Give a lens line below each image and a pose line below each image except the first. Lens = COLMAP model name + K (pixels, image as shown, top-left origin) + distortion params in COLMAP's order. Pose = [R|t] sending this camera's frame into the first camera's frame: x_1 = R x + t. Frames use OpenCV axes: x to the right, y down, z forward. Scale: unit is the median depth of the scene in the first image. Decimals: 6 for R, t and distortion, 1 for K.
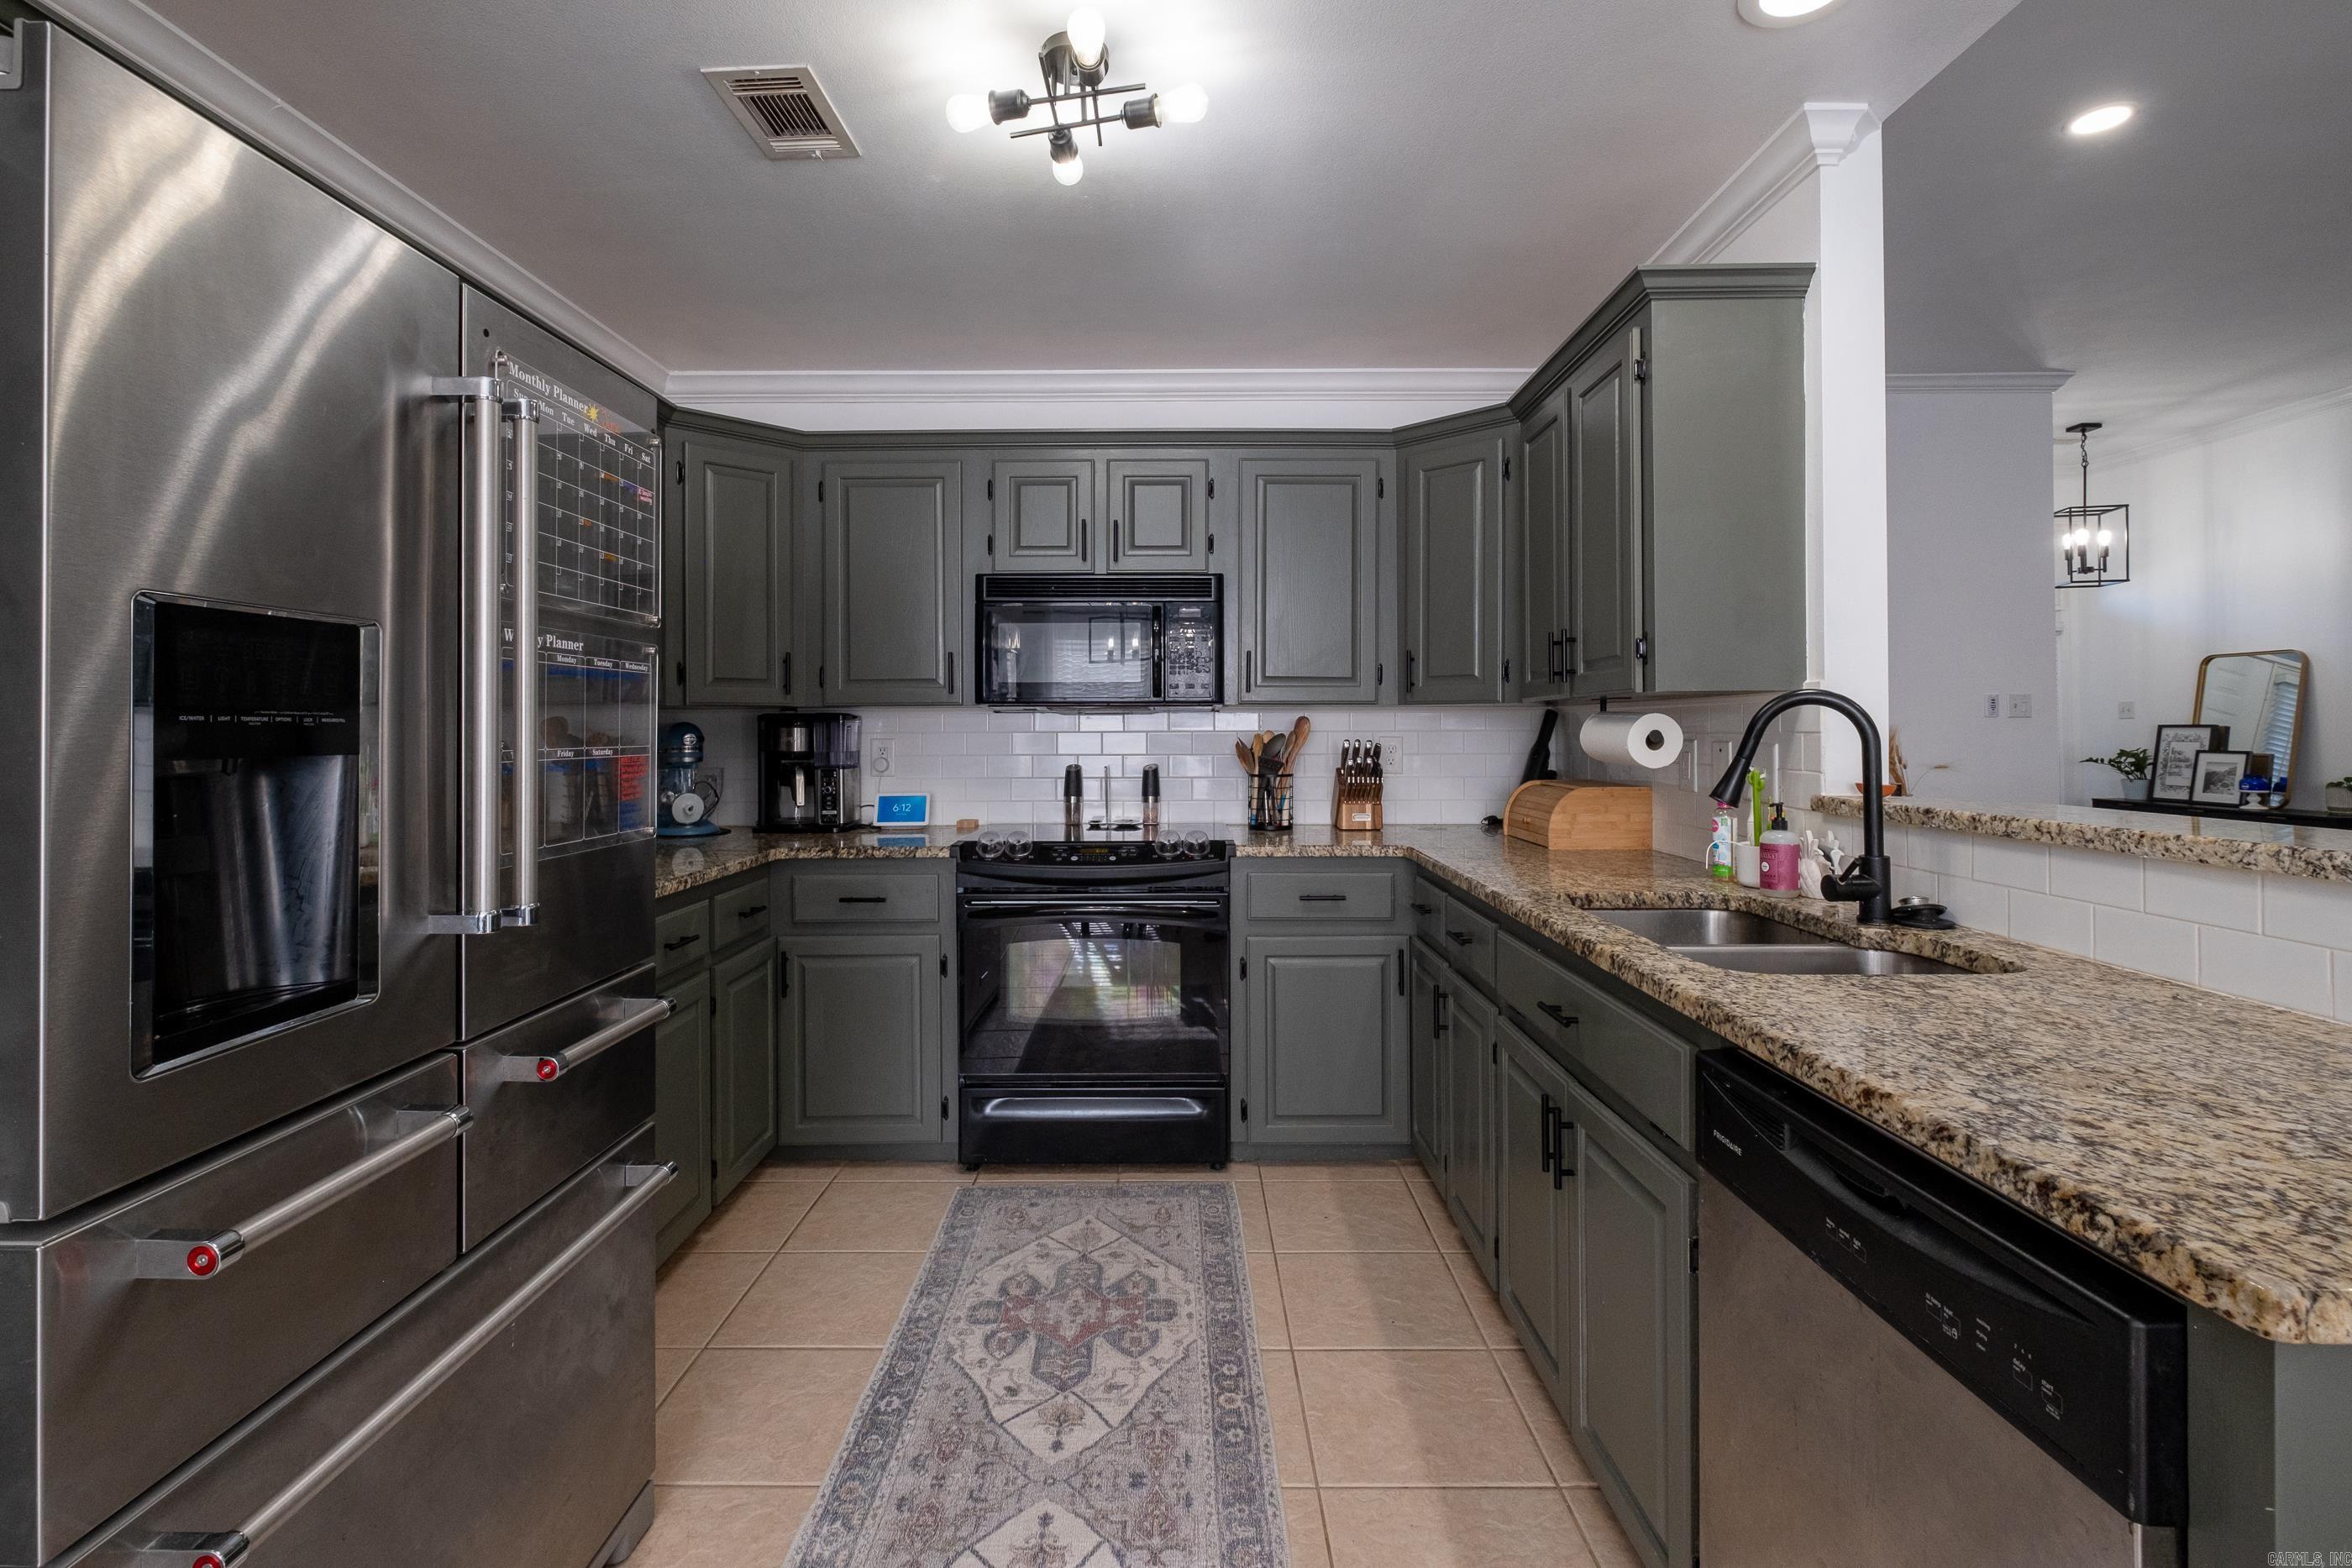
lens RADIAL K [[1063.9, 0, 1148.4], [0, 1063.9, 715.4], [0, 0, 1]] dist [-0.001014, 0.000889]
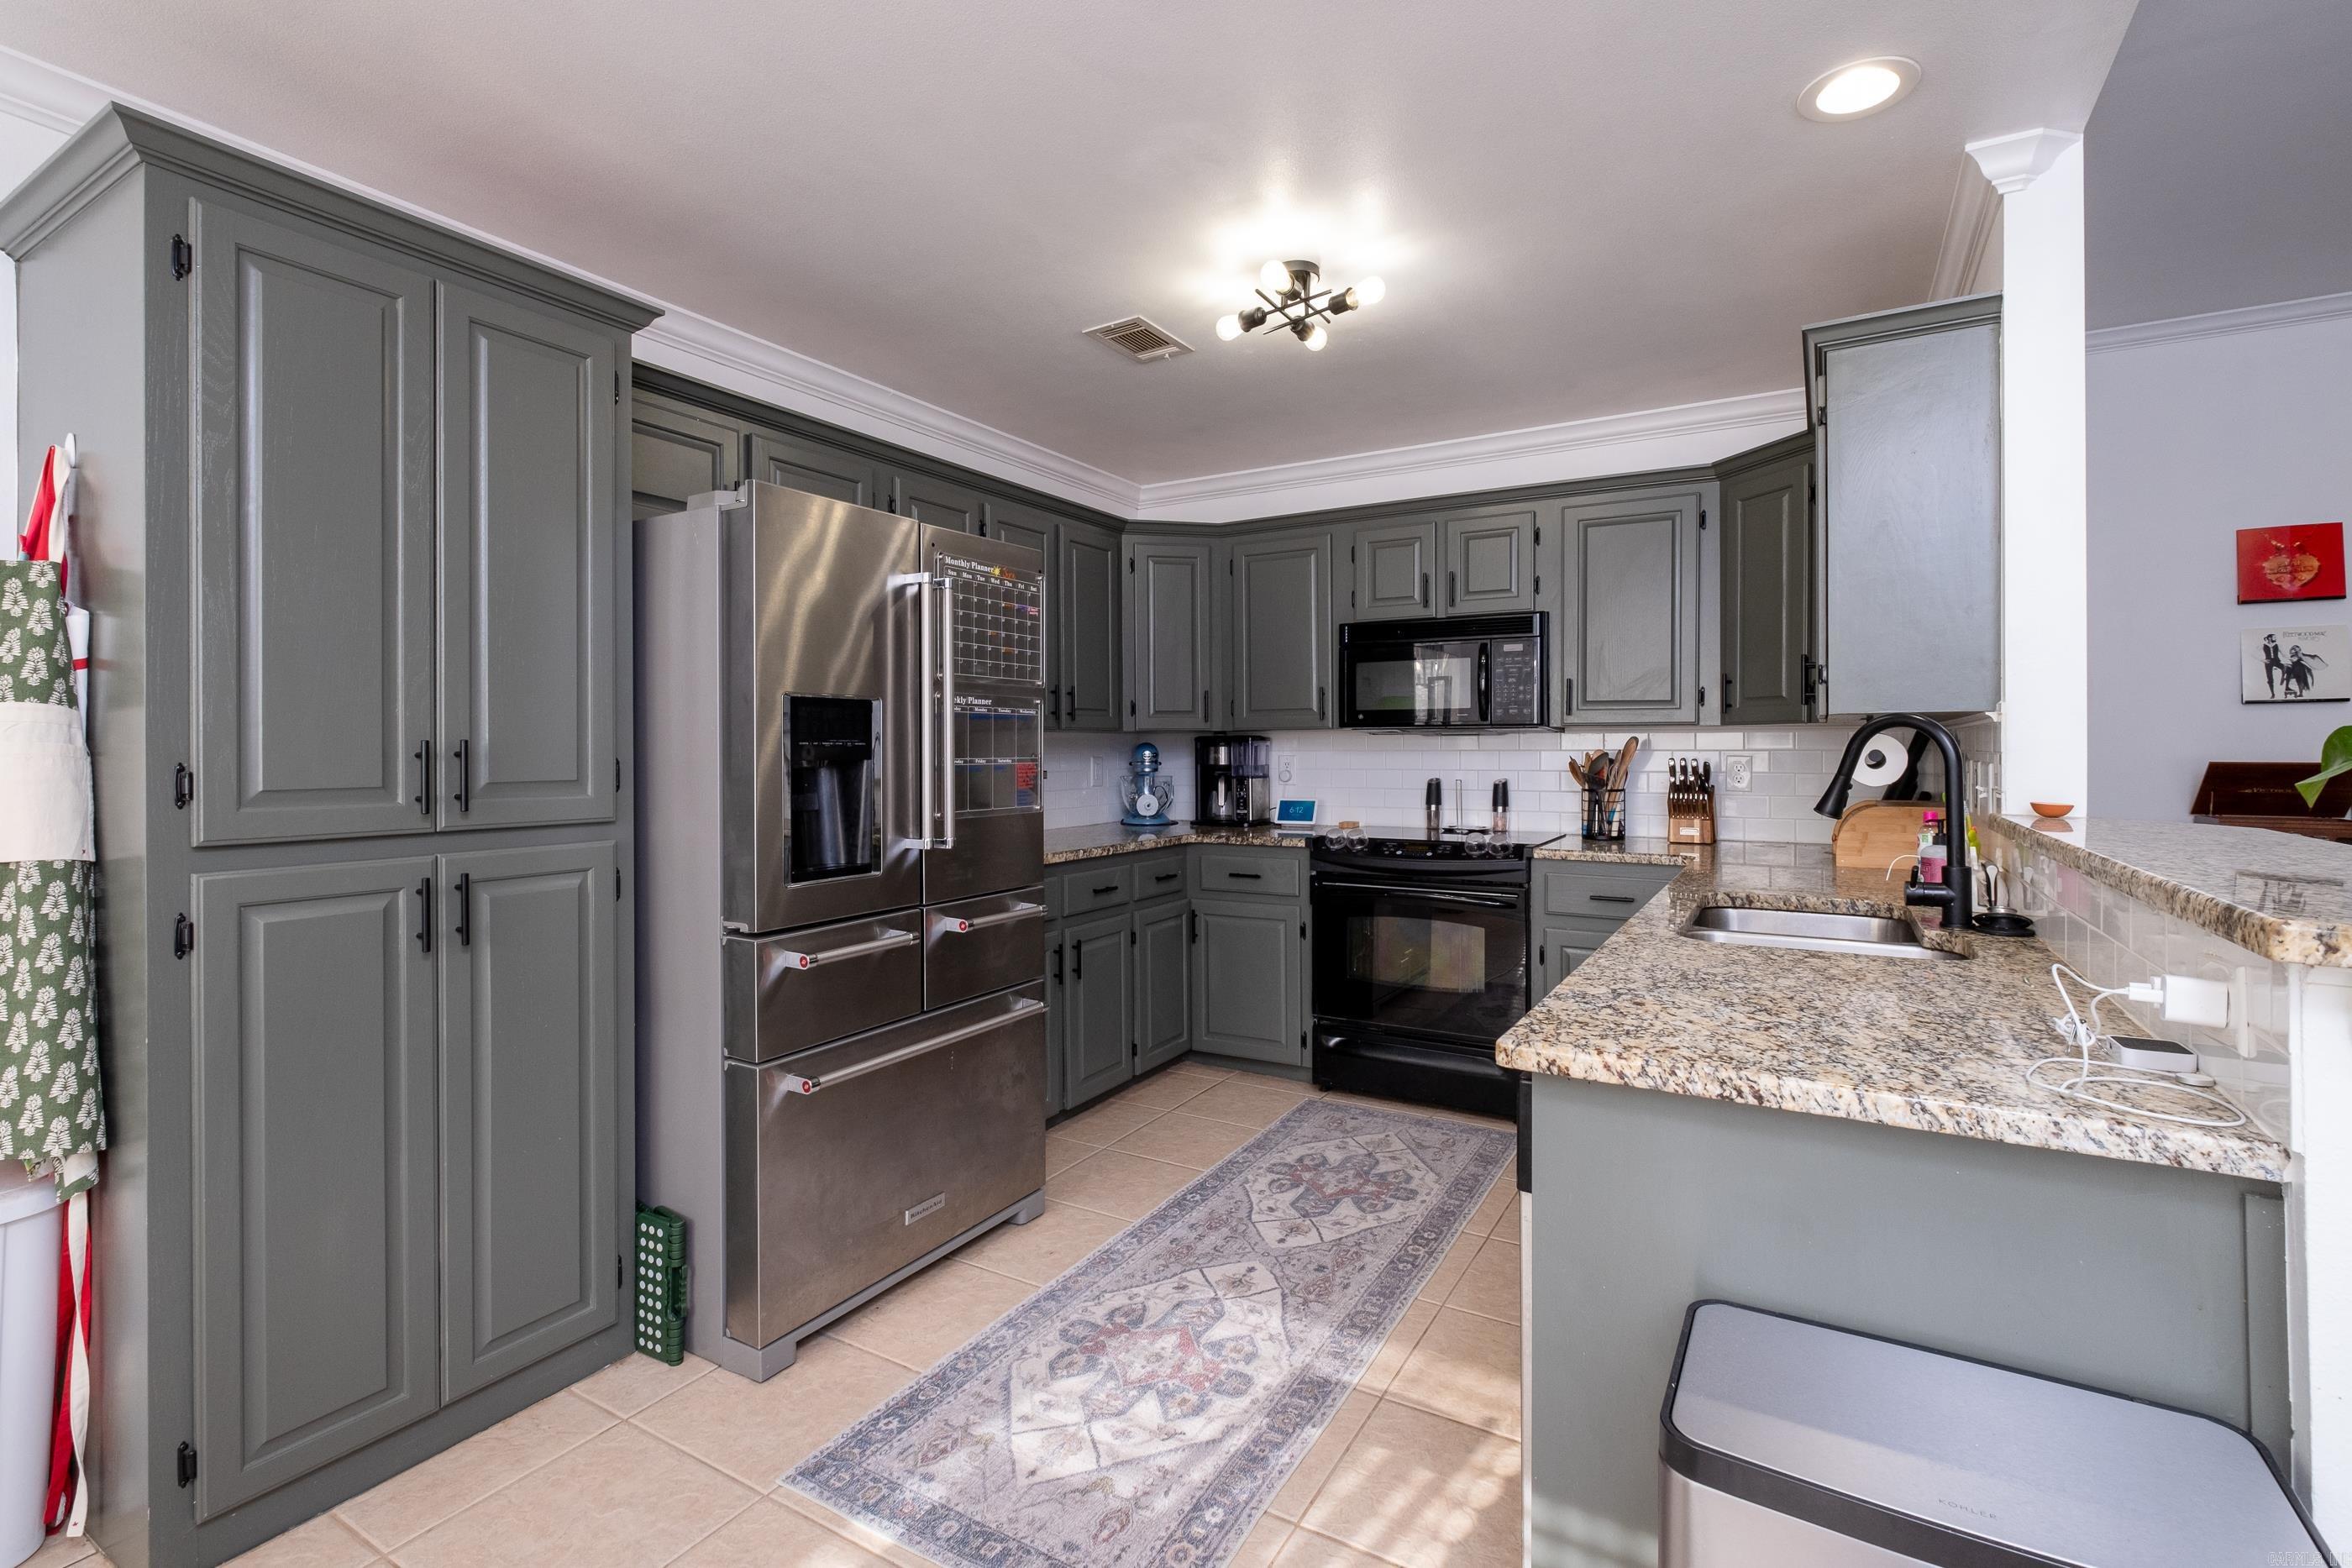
lens RADIAL K [[1063.9, 0, 1147.2], [0, 1063.9, 747.7], [0, 0, 1]] dist [-0.001014, 0.000889]
pose [[0.856239, 0.001319, -0.516578, 0.363151], [0.005469, 0.999918, 0.011619, -0.003855], [0.516551, -0.012774, 0.856161, -0.237425]]
